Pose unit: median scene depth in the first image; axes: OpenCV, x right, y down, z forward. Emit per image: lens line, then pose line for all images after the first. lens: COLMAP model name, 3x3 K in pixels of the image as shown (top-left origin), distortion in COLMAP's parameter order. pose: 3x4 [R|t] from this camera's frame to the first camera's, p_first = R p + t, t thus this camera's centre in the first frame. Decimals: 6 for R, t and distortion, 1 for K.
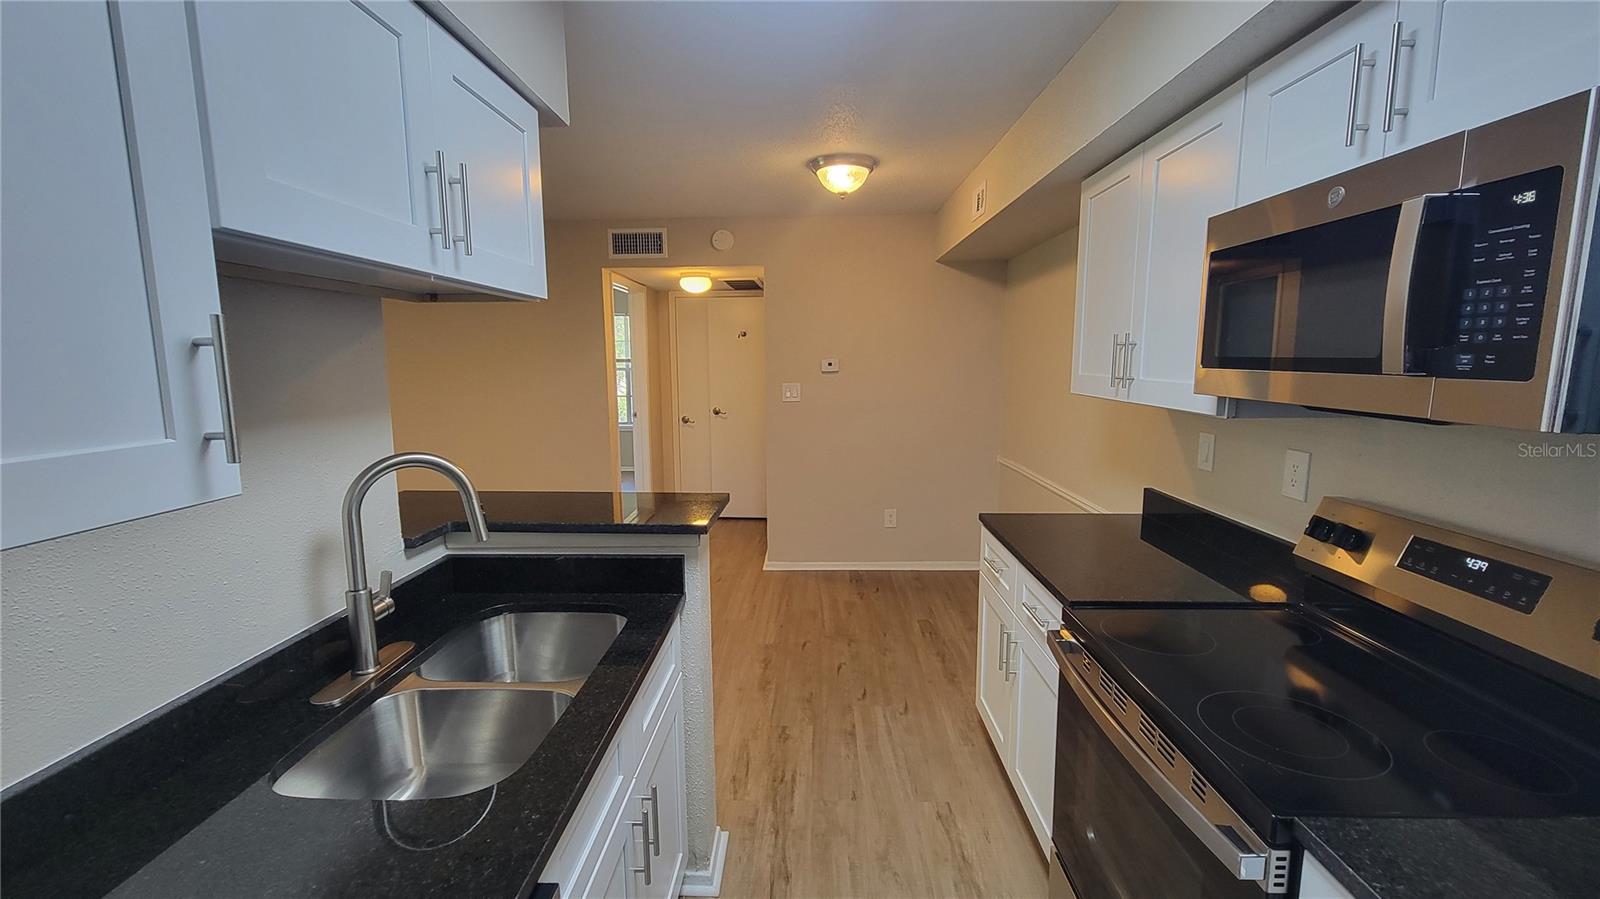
lens RADIAL K [[651.6, 0, 792.2], [0, 651.6, 450.2], [0, 0, 1]] dist [-0.000027, -0.000413]
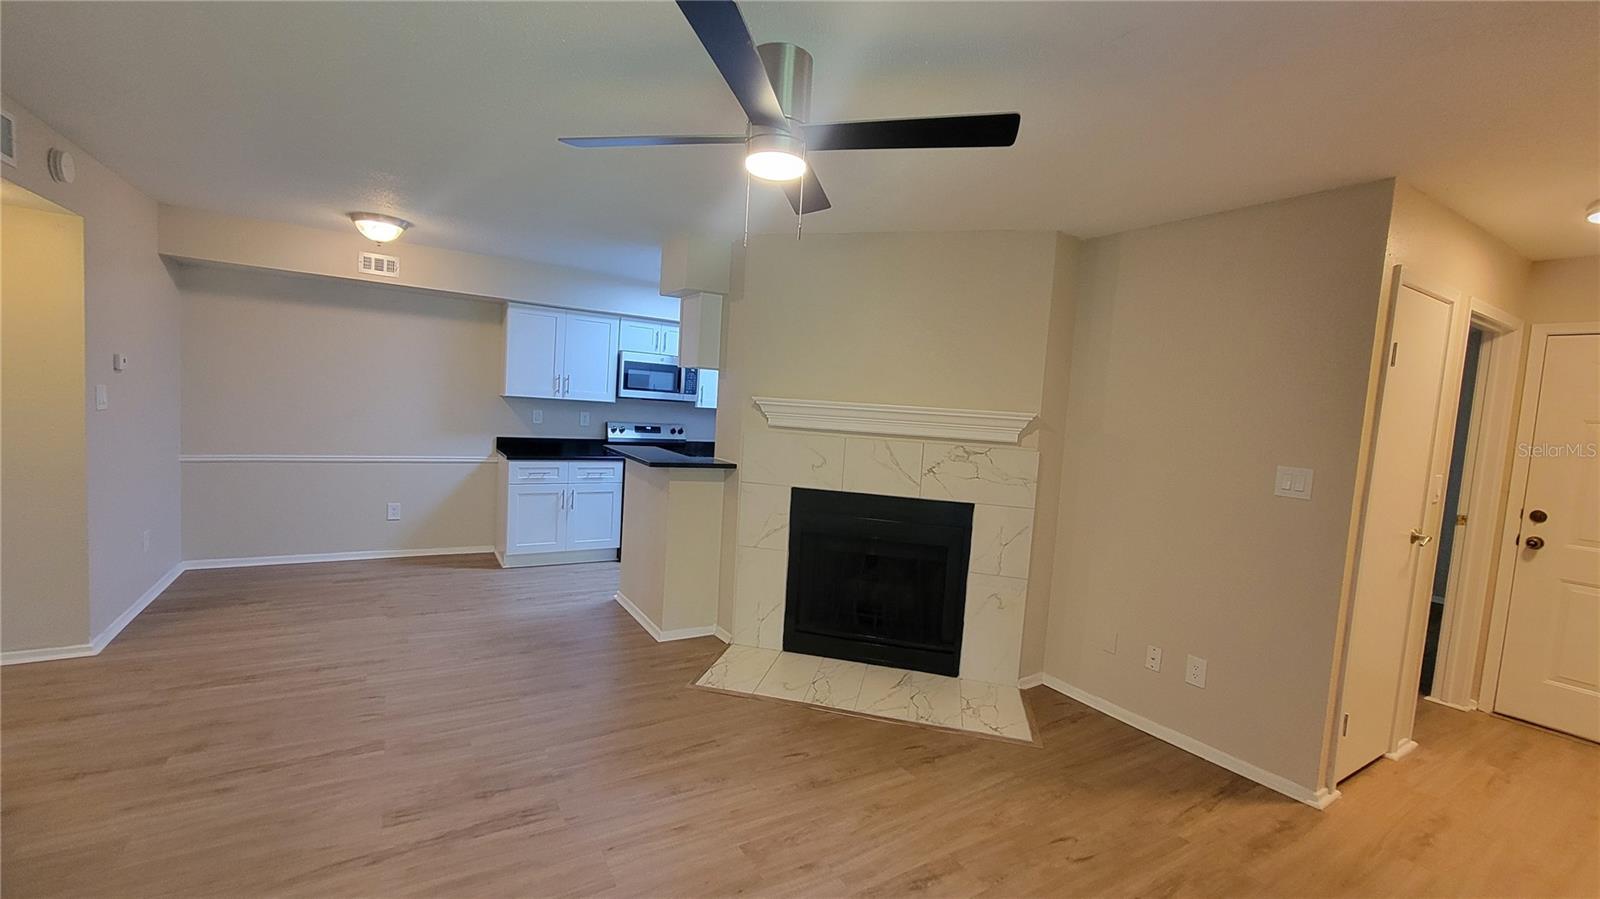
lens RADIAL K [[651.6, 0, 792.2], [0, 651.6, 450.2], [0, 0, 1]] dist [-0.000027, -0.000413]
pose [[-0.551409, -0.093036, 0.829031, -1.820500], [0.056236, 0.987356, 0.148208, -0.166112], [-0.832337, 0.128345, -0.539205, 1.323721]]
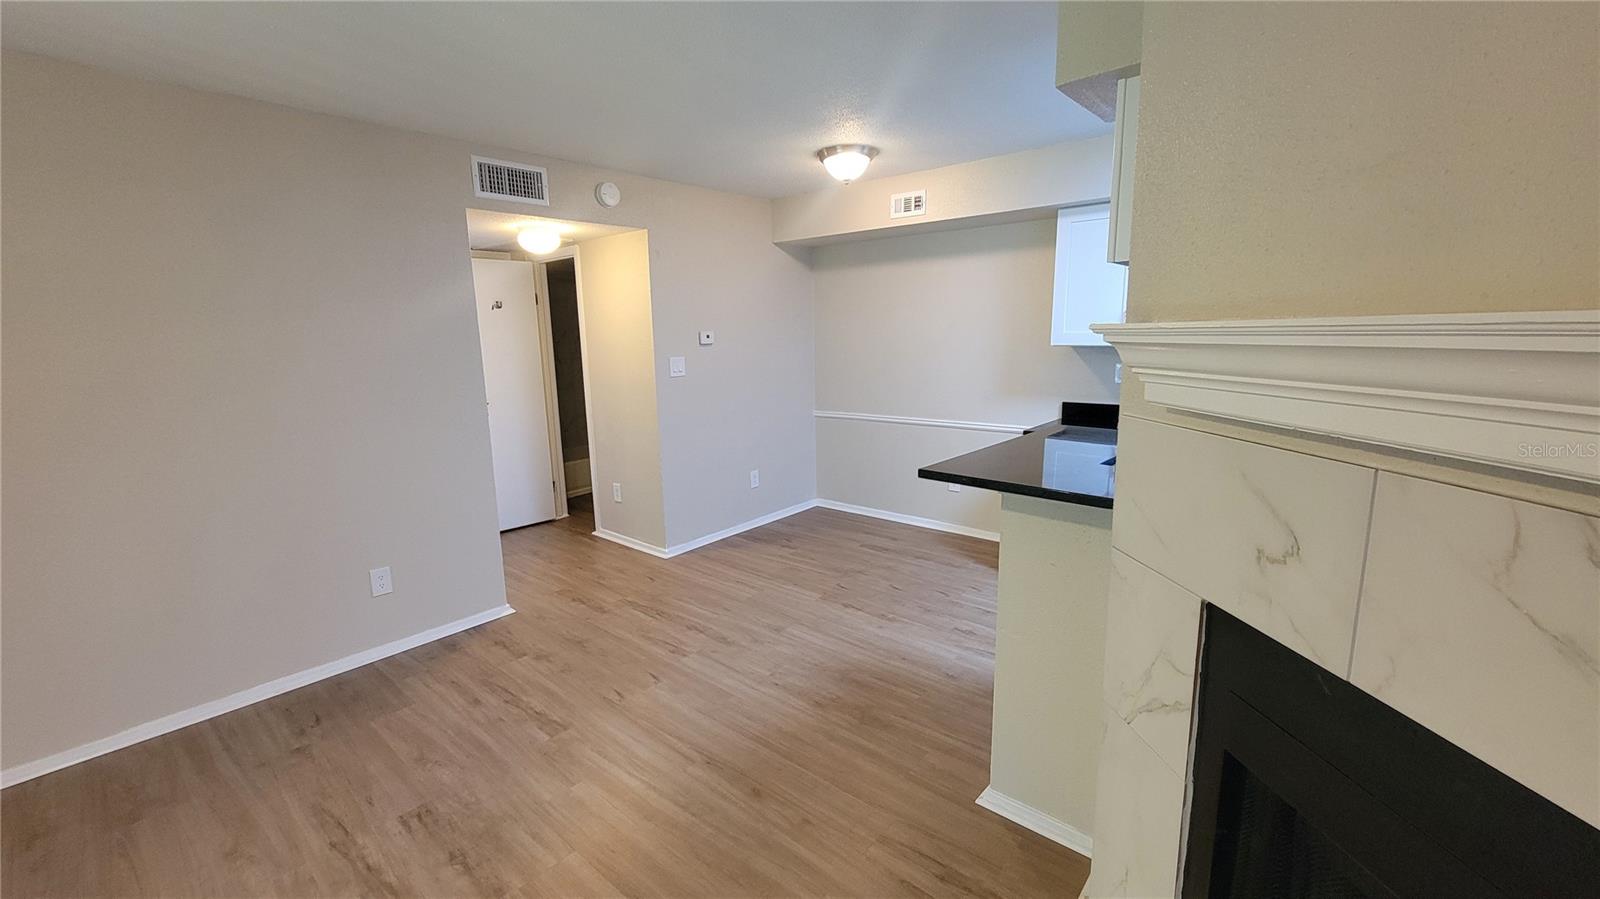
lens RADIAL K [[651.6, 0, 792.2], [0, 651.6, 450.2], [0, 0, 1]] dist [-0.000027, -0.000413]
pose [[0.623990, -0.148793, 0.767135, -1.135171], [0.128823, 0.987860, 0.086820, -0.051199], [-0.770740, 0.044650, 0.635583, 0.467363]]
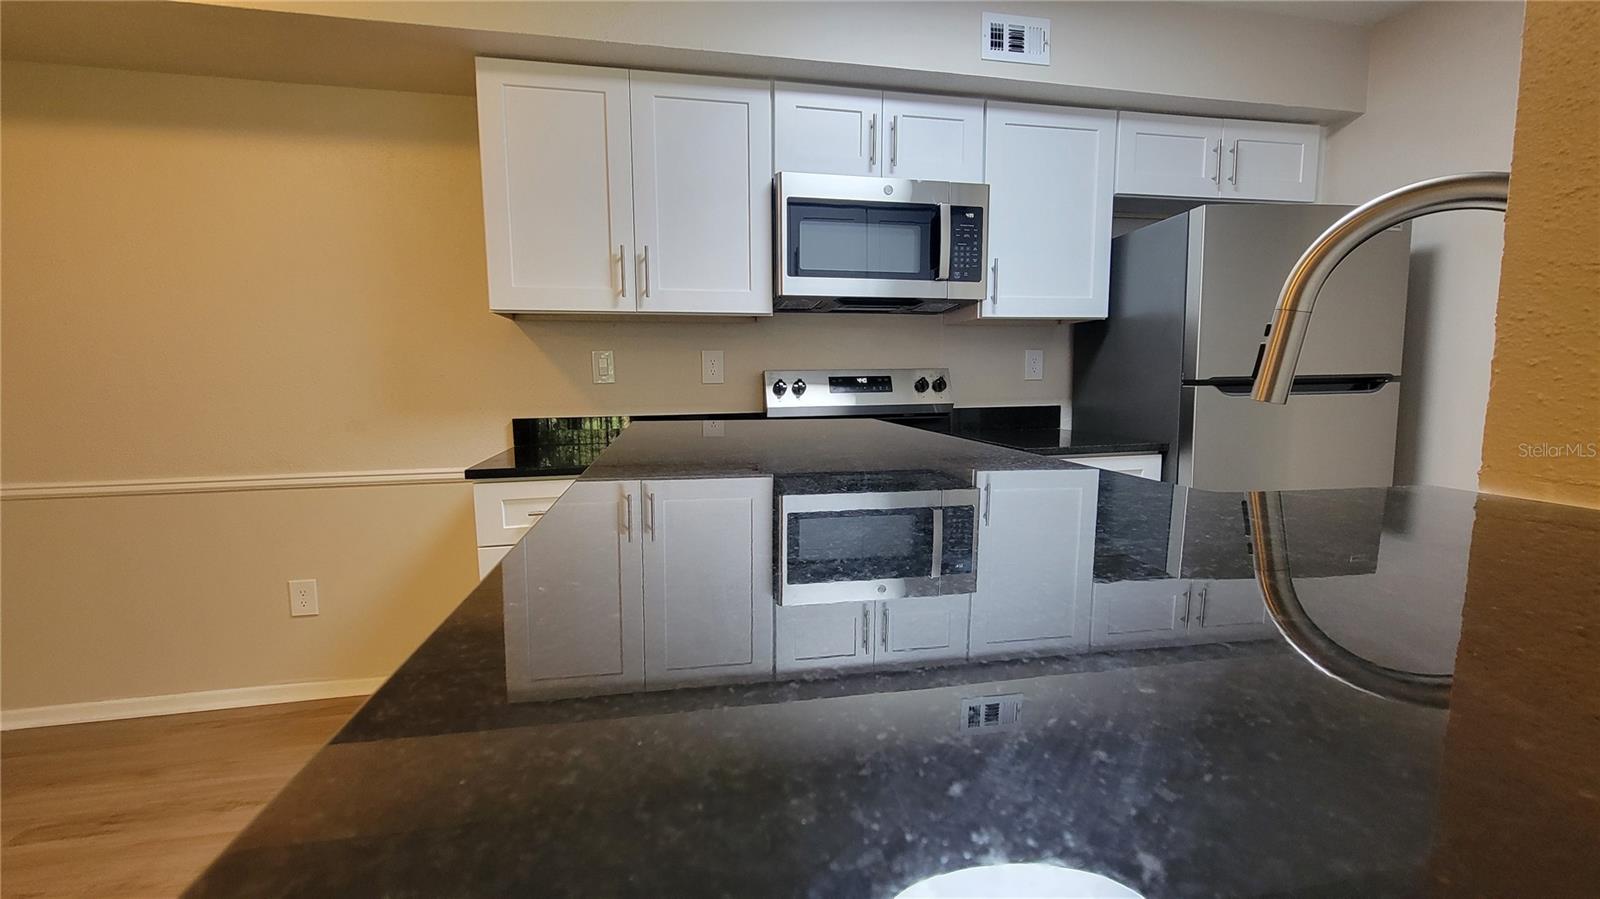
lens RADIAL K [[651.6, 0, 792.2], [0, 651.6, 450.2], [0, 0, 1]] dist [-0.000027, -0.000413]
pose [[-0.235716, -0.106120, 0.966011, -0.471539], [0.149722, 0.978187, 0.143991, 0.025103], [-0.960219, 0.178574, -0.214686, 0.792266]]
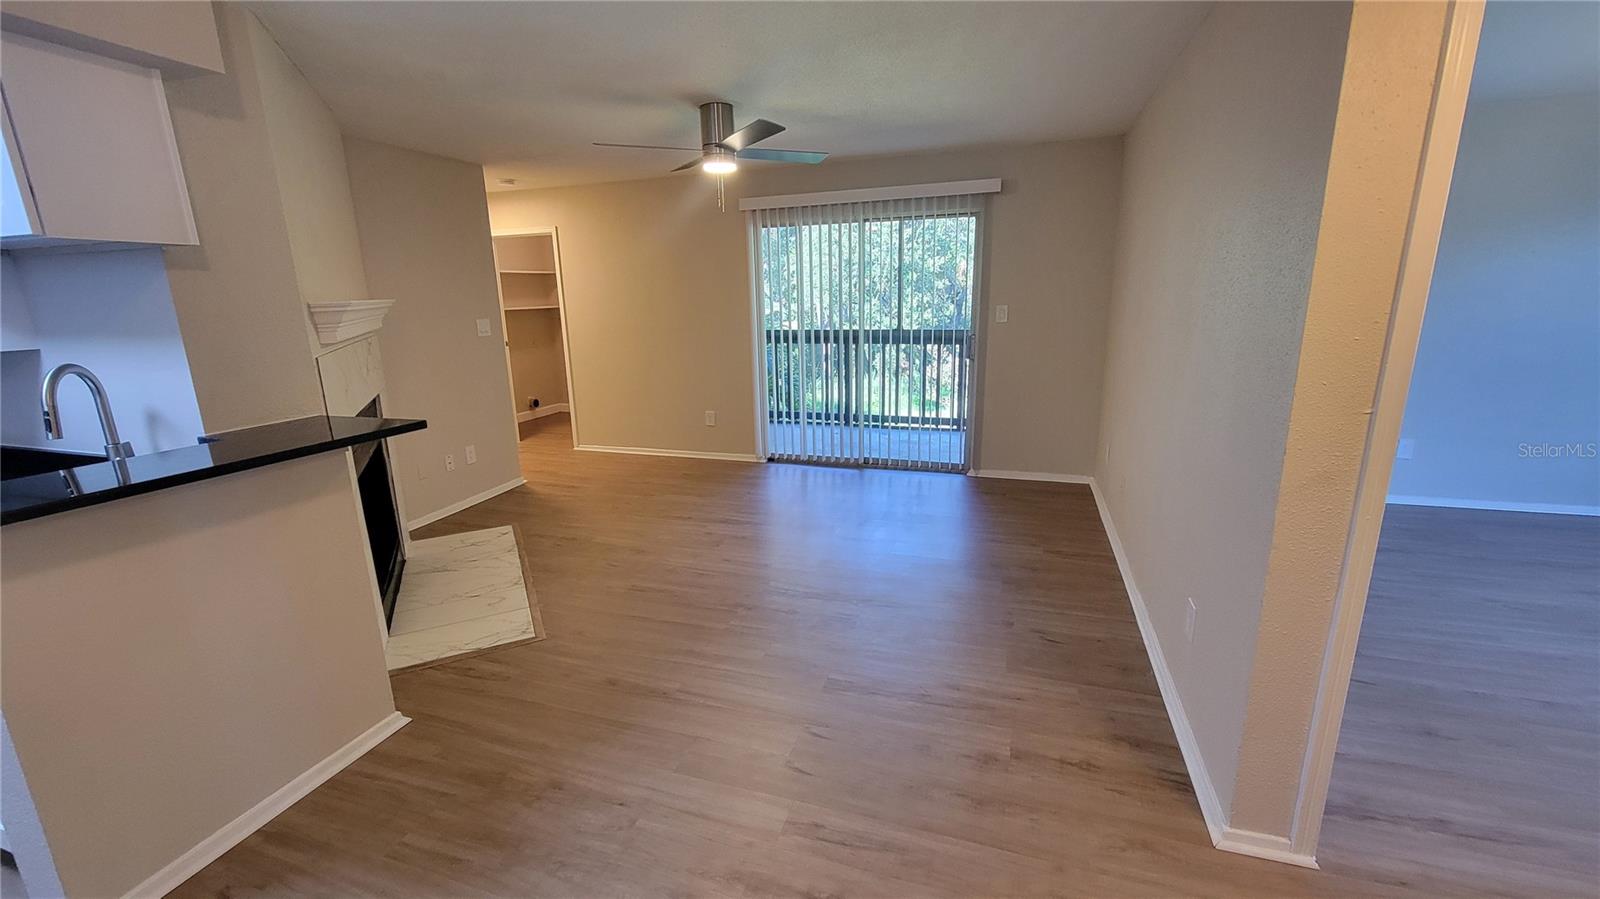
lens RADIAL K [[651.6, 0, 792.2], [0, 651.6, 450.2], [0, 0, 1]] dist [-0.000027, -0.000413]
pose [[-0.288857, 0.235971, -0.927836, 0.172961], [-0.110147, 0.954522, 0.277049, -0.200402], [0.951015, 0.182226, -0.249729, 1.498595]]
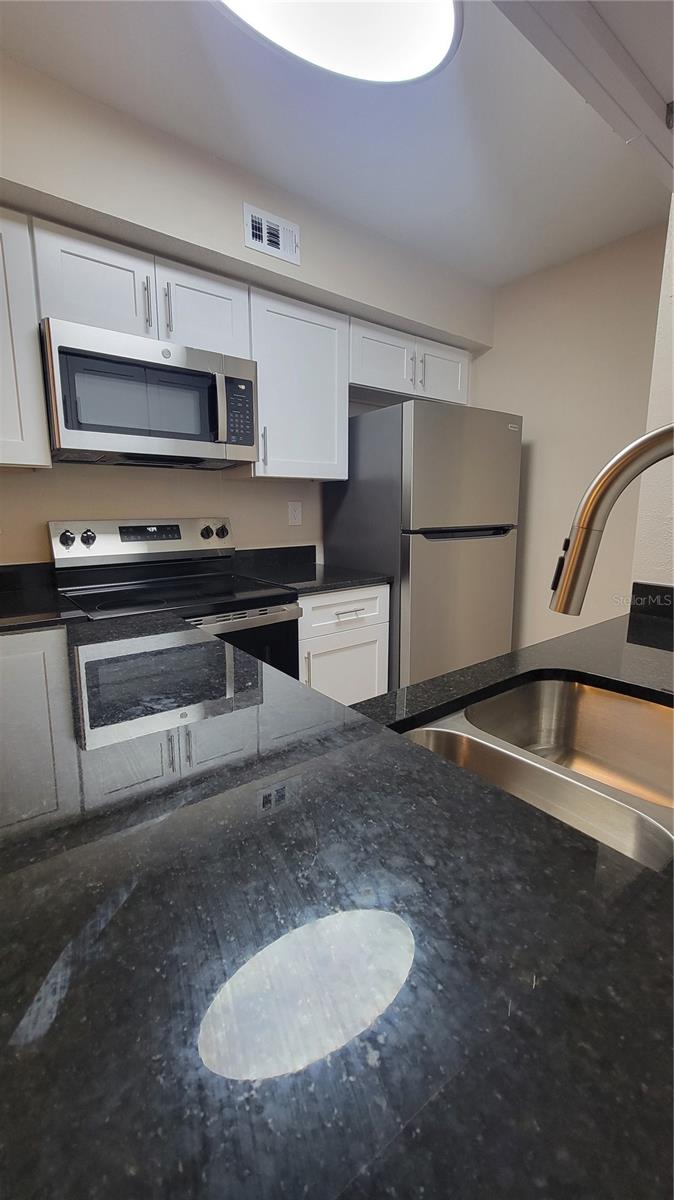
lens RADIAL K [[488.7, 0, 337.2], [0, 488.7, 594.3], [0, 0, 1]] dist [-0.000027, -0.000413]
pose [[-0.649871, -0.136194, 0.747742, -0.353521], [0.109287, 0.956846, 0.269263, -0.002170], [-0.752146, 0.256705, -0.606942, 0.748836]]
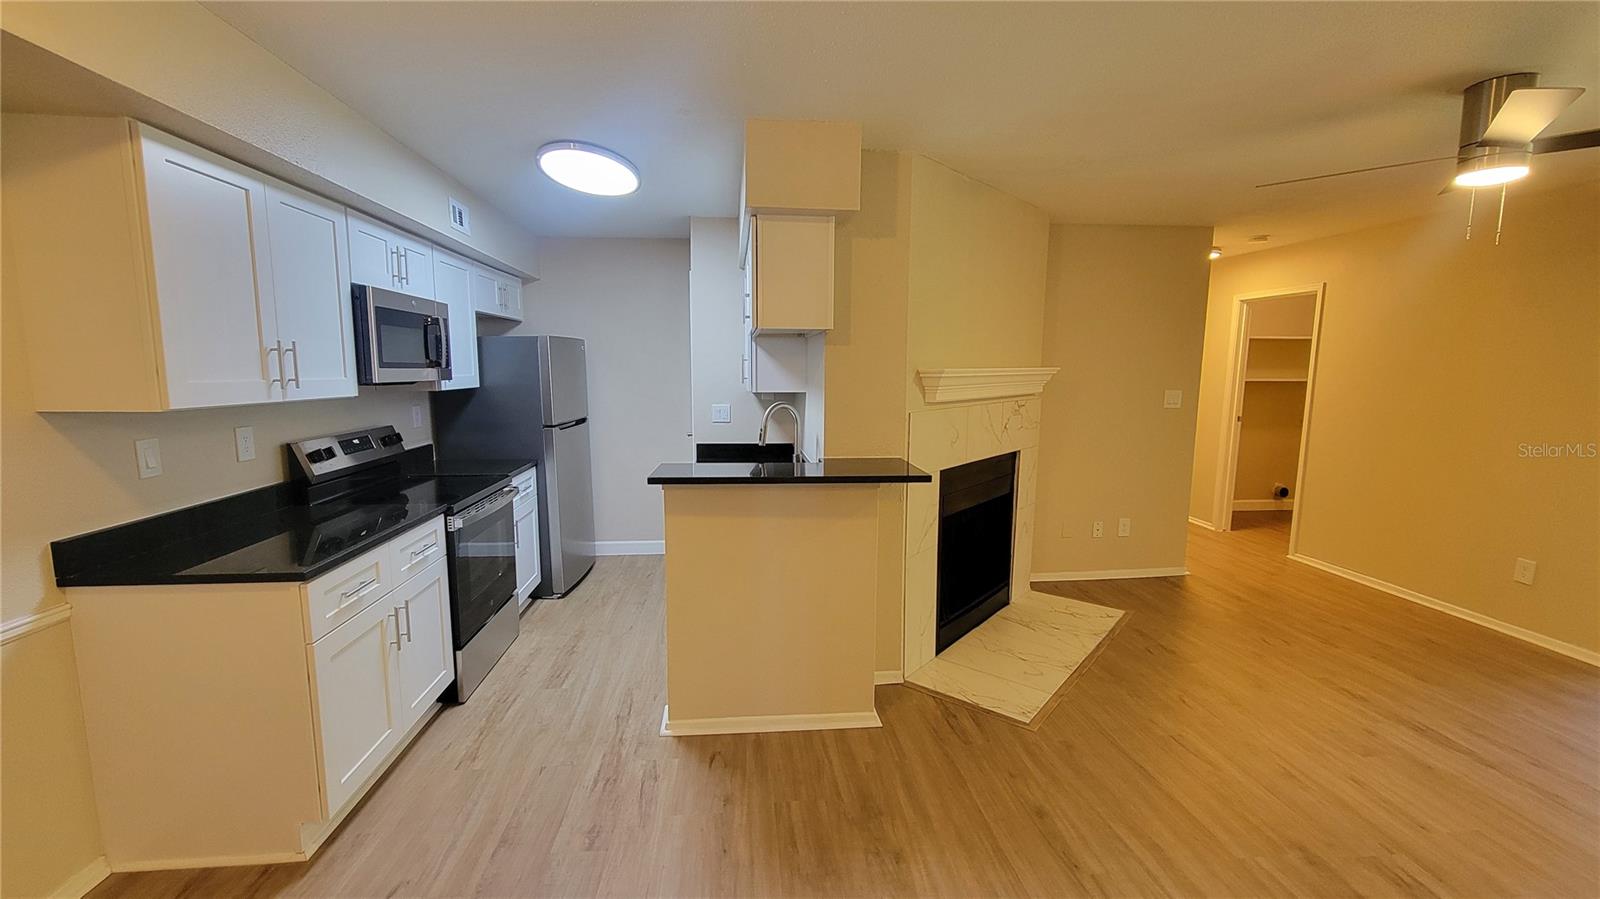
lens RADIAL K [[651.6, 0, 792.2], [0, 651.6, 450.2], [0, 0, 1]] dist [-0.000027, -0.000413]
pose [[-0.992279, 0.017295, -0.122814, -0.168420], [-0.016248, 0.963568, 0.266970, -0.237648], [0.122957, 0.266904, -0.955847, 1.703688]]
